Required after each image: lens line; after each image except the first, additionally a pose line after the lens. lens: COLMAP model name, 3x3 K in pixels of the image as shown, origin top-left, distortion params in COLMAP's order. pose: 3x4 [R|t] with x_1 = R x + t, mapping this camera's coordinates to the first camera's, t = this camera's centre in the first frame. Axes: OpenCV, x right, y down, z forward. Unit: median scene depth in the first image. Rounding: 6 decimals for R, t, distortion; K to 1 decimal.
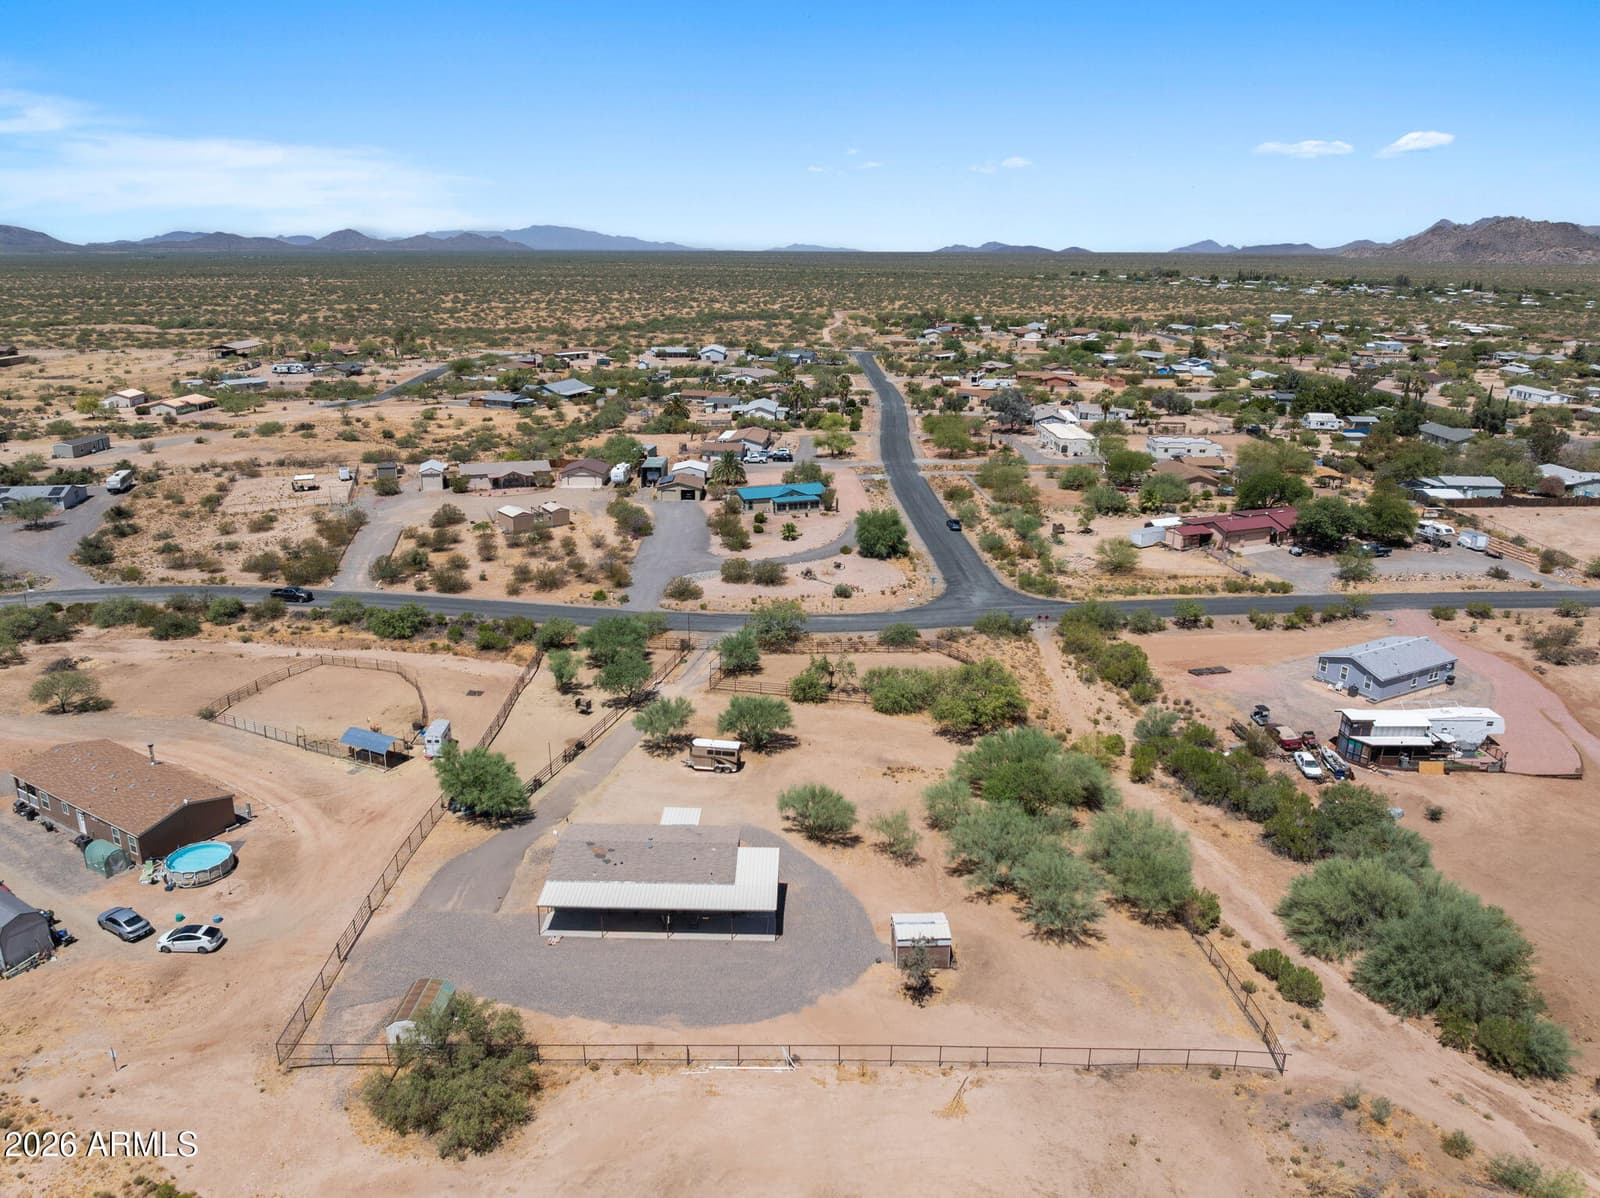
lens RADIAL K [[1119.5, 0, 800.0], [0, 1119.5, 599.0], [0, 0, 1]] dist [-0.033614, -0.002883]
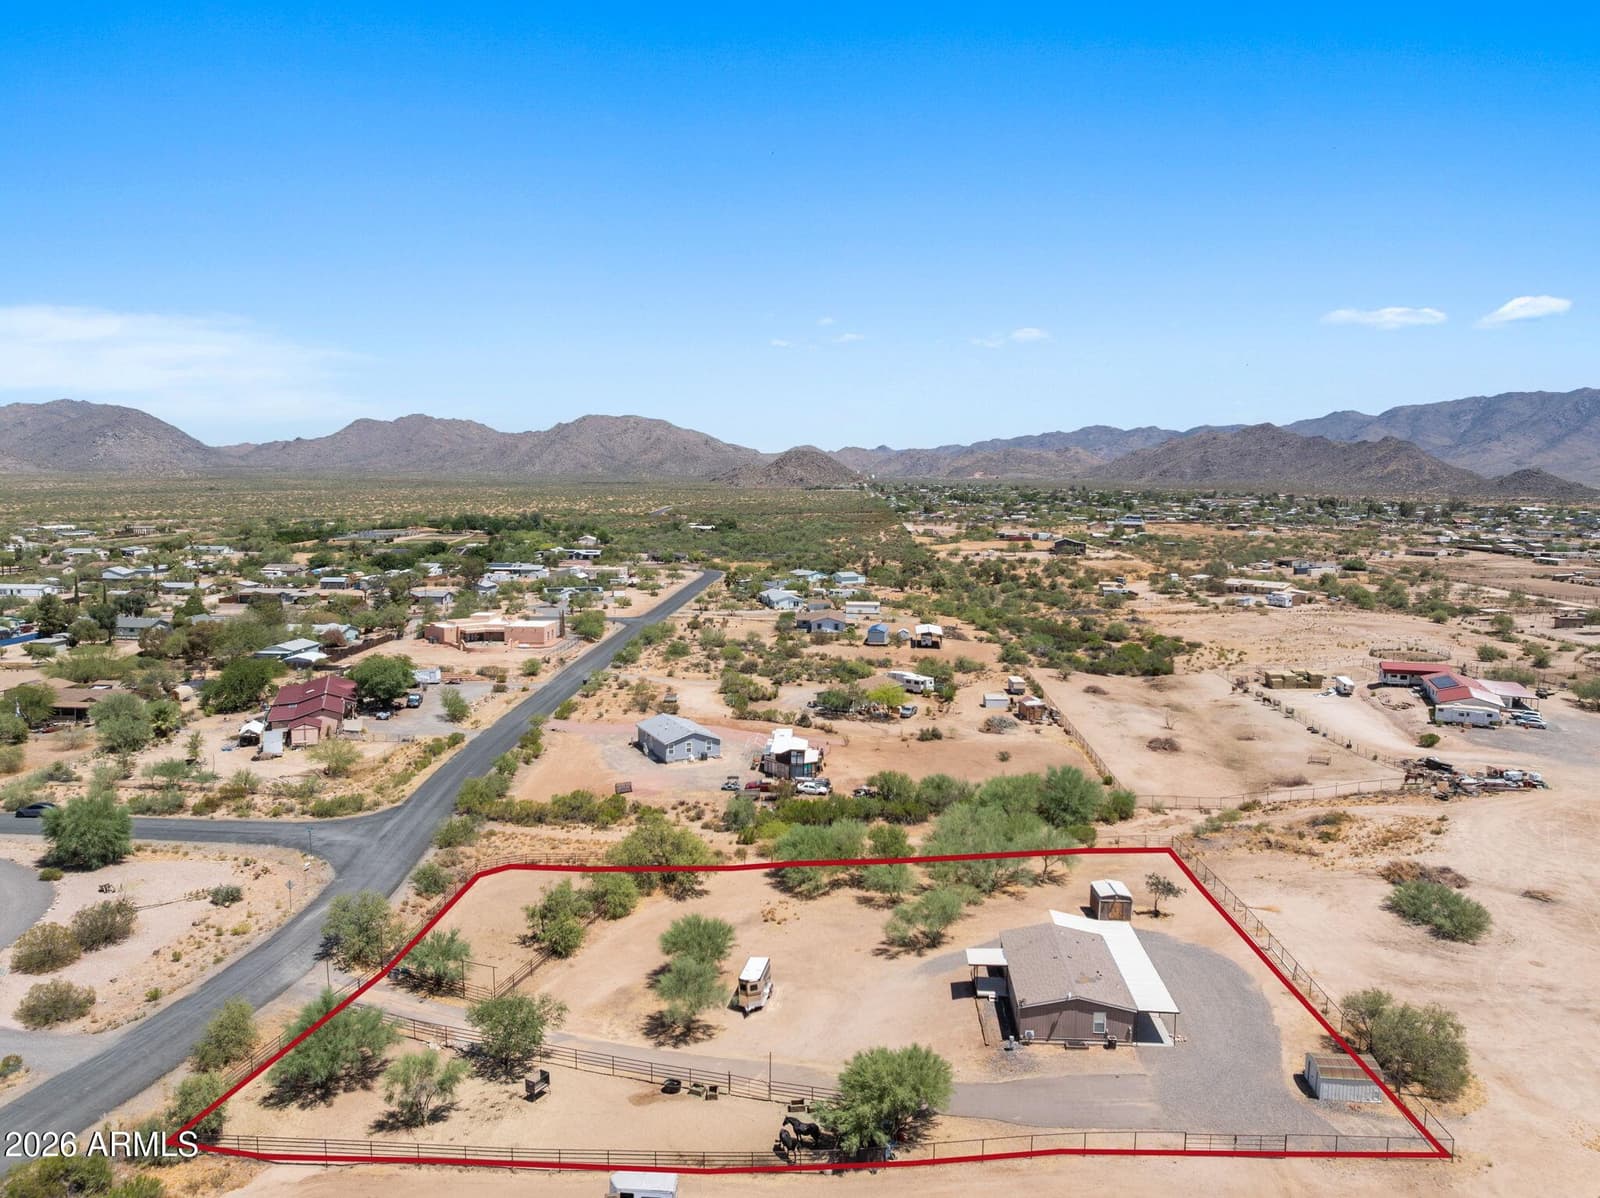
lens RADIAL K [[1119.5, 0, 800.0], [0, 1119.5, 599.0], [0, 0, 1]] dist [-0.033614, -0.002883]
pose [[0.065890, -0.116531, 0.990999, -0.674908], [0.297078, 0.950410, 0.092006, -0.156792], [-0.952577, 0.288341, 0.097242, 0.615655]]
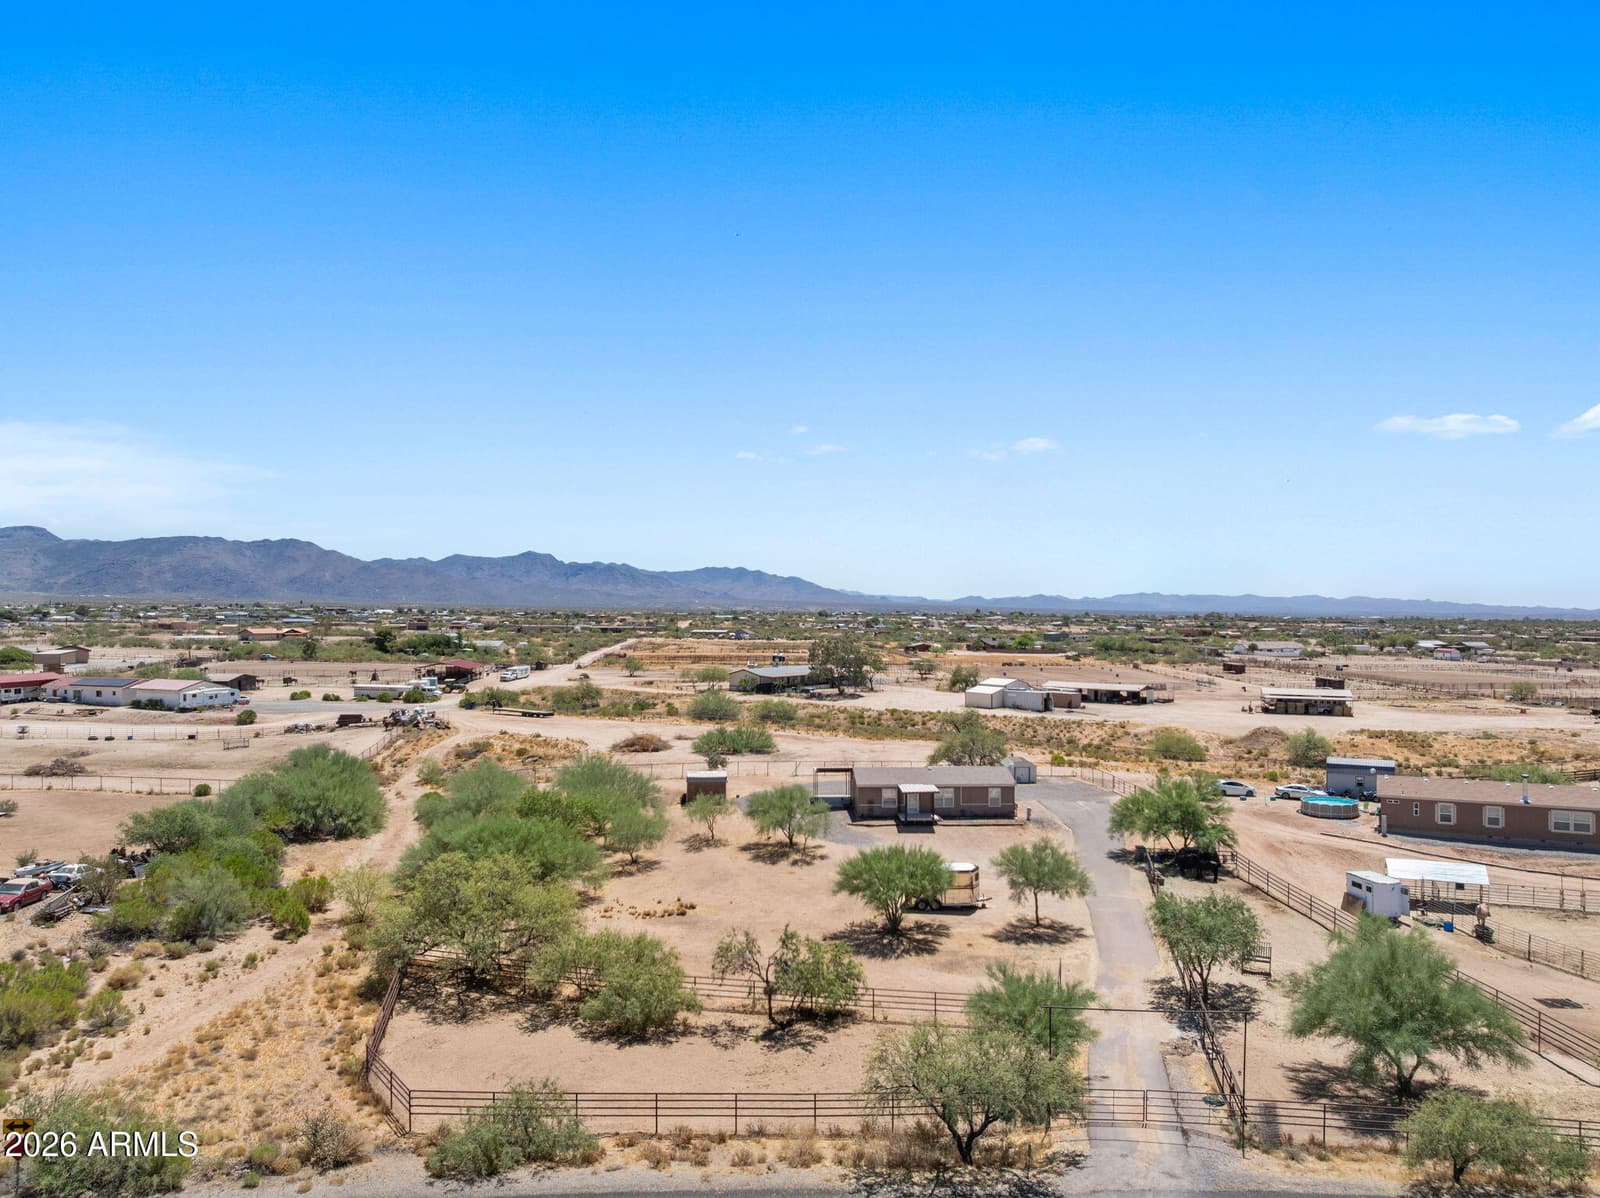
lens RADIAL K [[1126.5, 0, 800.0], [0, 1126.5, 599.0], [0, 0, 1]] dist [-0.041850, 0.009055]
pose [[-0.998563, -0.020568, -0.049491, 0.033527], [-0.034197, 0.955540, 0.292872, -0.176553], [0.041267, 0.294144, -0.954870, 1.233007]]
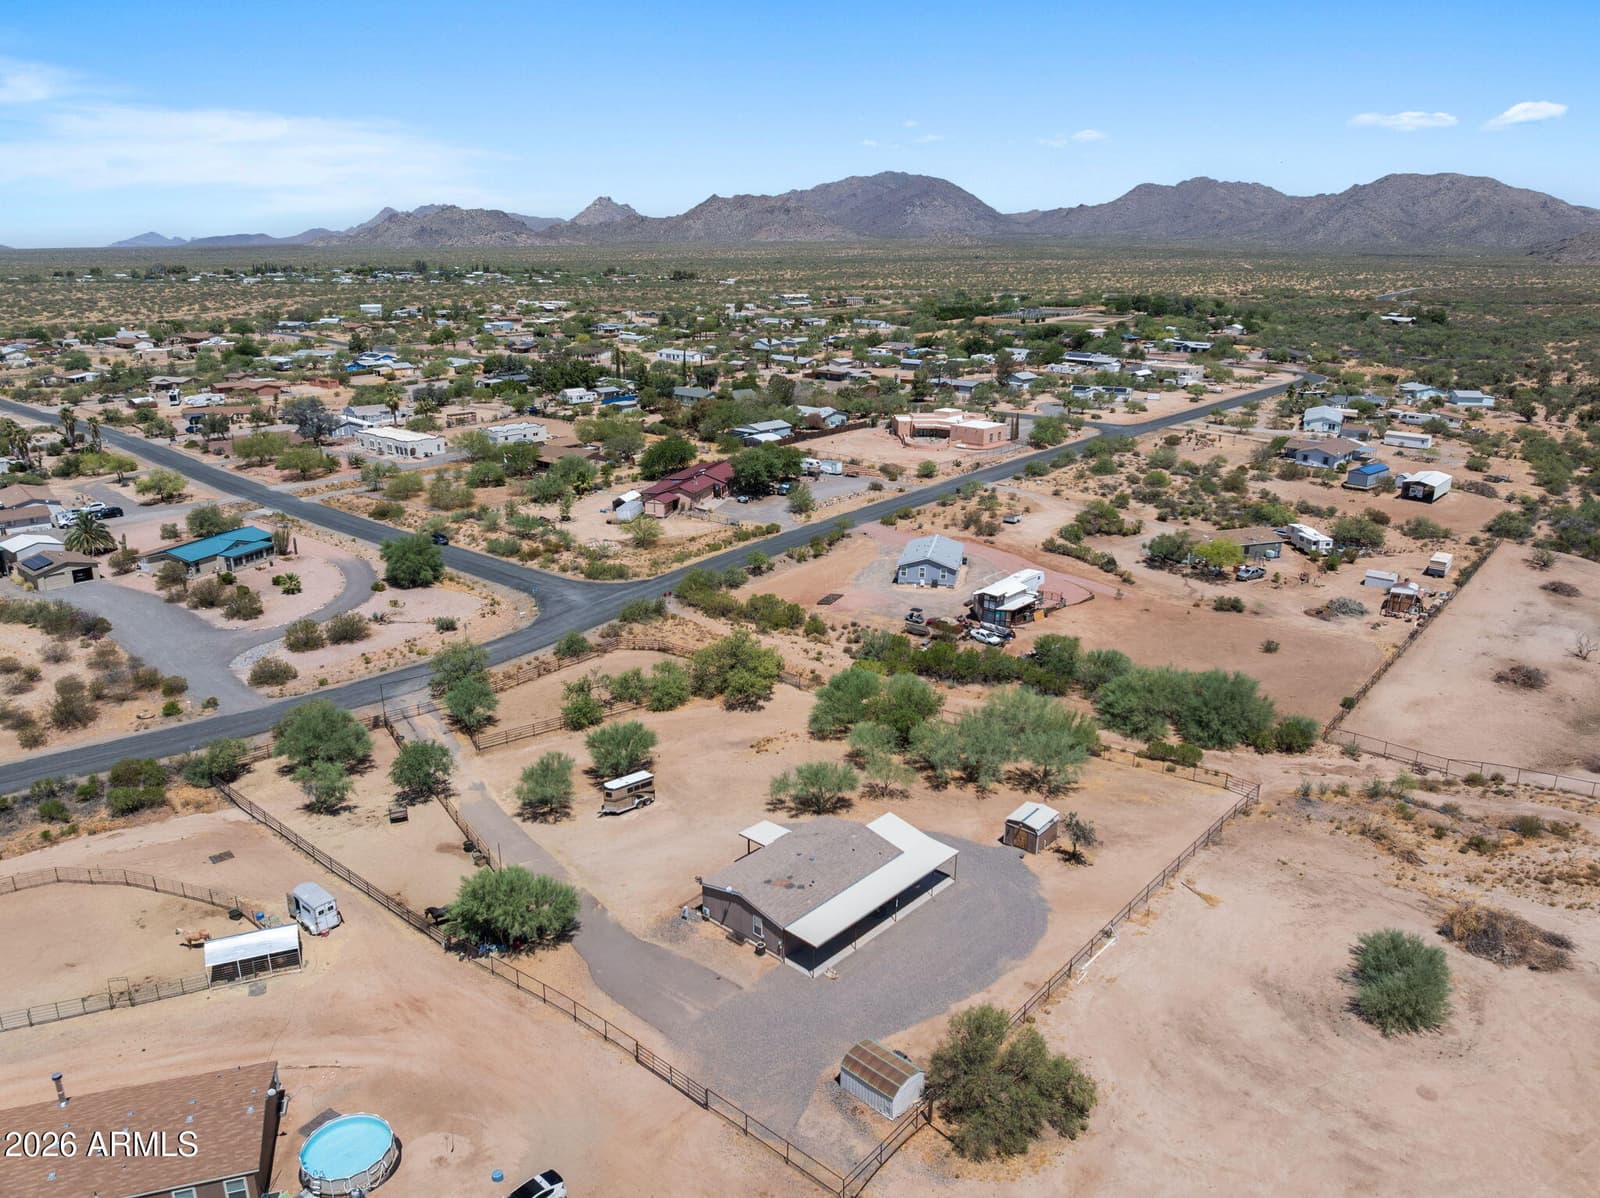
lens RADIAL K [[1115.4, 0, 798.7], [0, 1115.4, 586.9], [0, 0, 1]] dist [-0.030905, 0.000749]
pose [[0.663904, -0.229235, 0.711816, -0.474120], [0.229378, 0.968399, 0.097927, -0.068712], [-0.711770, 0.098261, 0.695506, 0.171843]]
